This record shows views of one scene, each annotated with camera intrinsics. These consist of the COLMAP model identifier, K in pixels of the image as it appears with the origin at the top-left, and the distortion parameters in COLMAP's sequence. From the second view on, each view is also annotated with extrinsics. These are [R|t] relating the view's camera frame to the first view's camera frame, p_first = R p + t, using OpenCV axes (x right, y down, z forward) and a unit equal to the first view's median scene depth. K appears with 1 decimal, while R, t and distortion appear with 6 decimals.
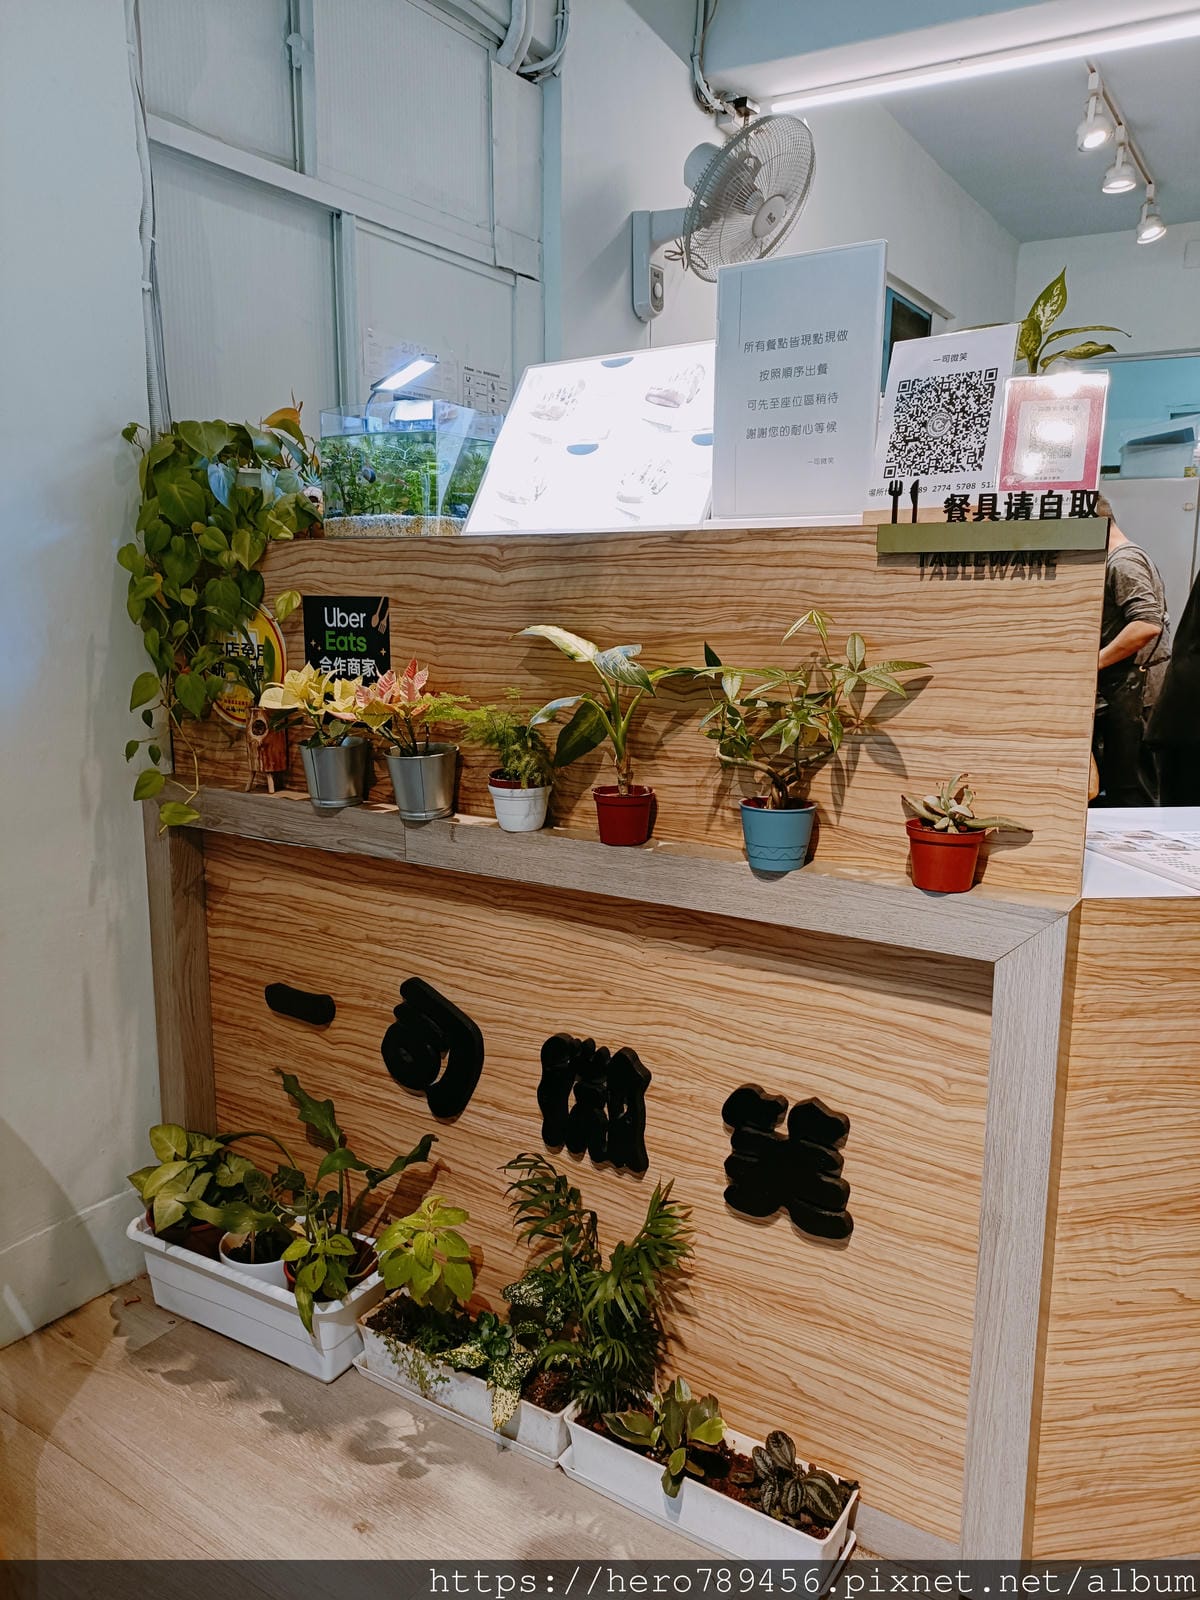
lens RADIAL K [[1205.3, 0, 600.0], [0, 1205.3, 800.0], [0, 0, 1]] dist [0.029104, 0.002350]
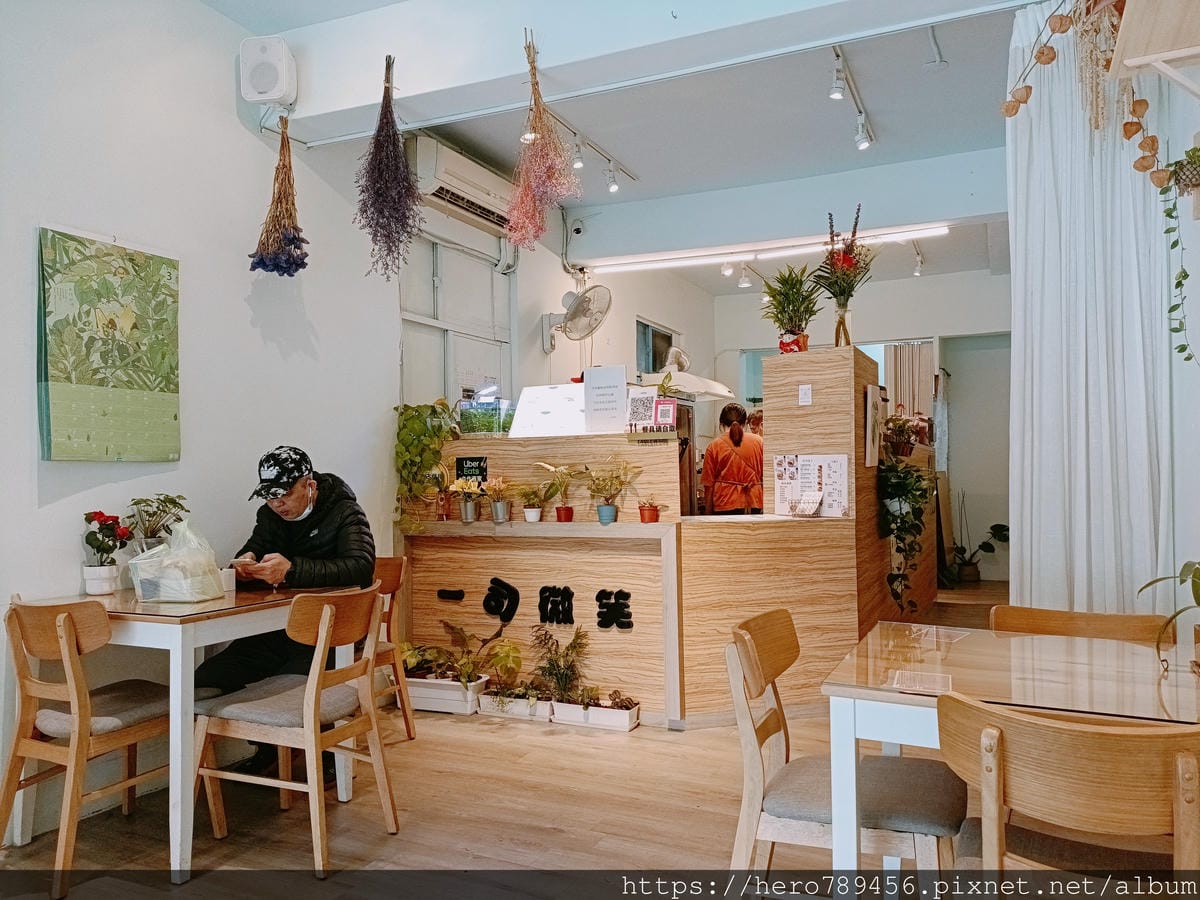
lens RADIAL K [[904.0, 0, 600.0], [0, 904.0, 450.0], [0, 0, 1]] dist [0.029104, 0.002350]
pose [[0.991055, -0.022042, 0.131624, -0.199112], [0.047711, 0.979604, -0.195193, 0.316643], [-0.124637, 0.199727, 0.971892, -1.469670]]
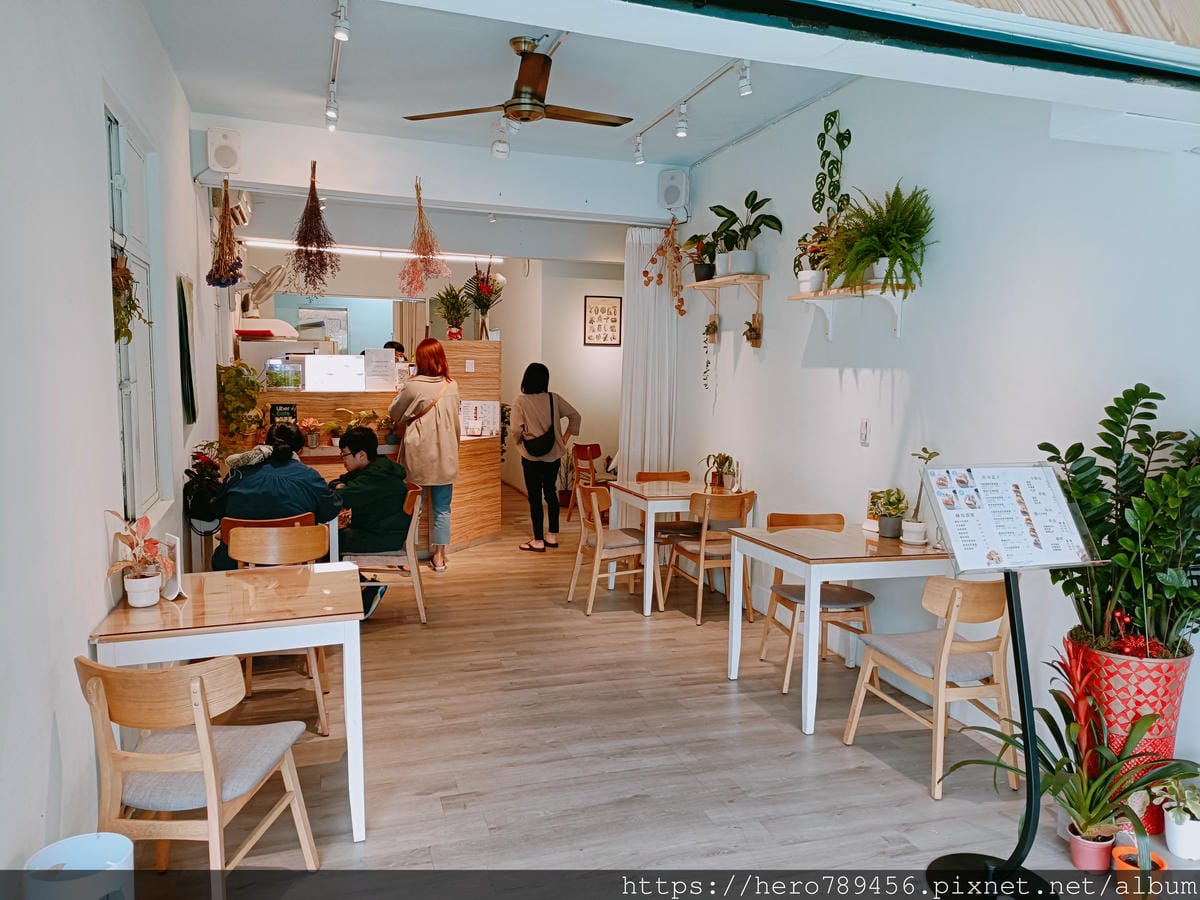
lens RADIAL K [[904.0, 0, 600.0], [0, 904.0, 450.0], [0, 0, 1]] dist [0.029104, 0.002350]
pose [[0.627737, -0.082467, 0.774045, -2.349657], [0.130332, 0.991470, -0.000066, 0.186527], [-0.767437, 0.100924, 0.633131, -2.347492]]
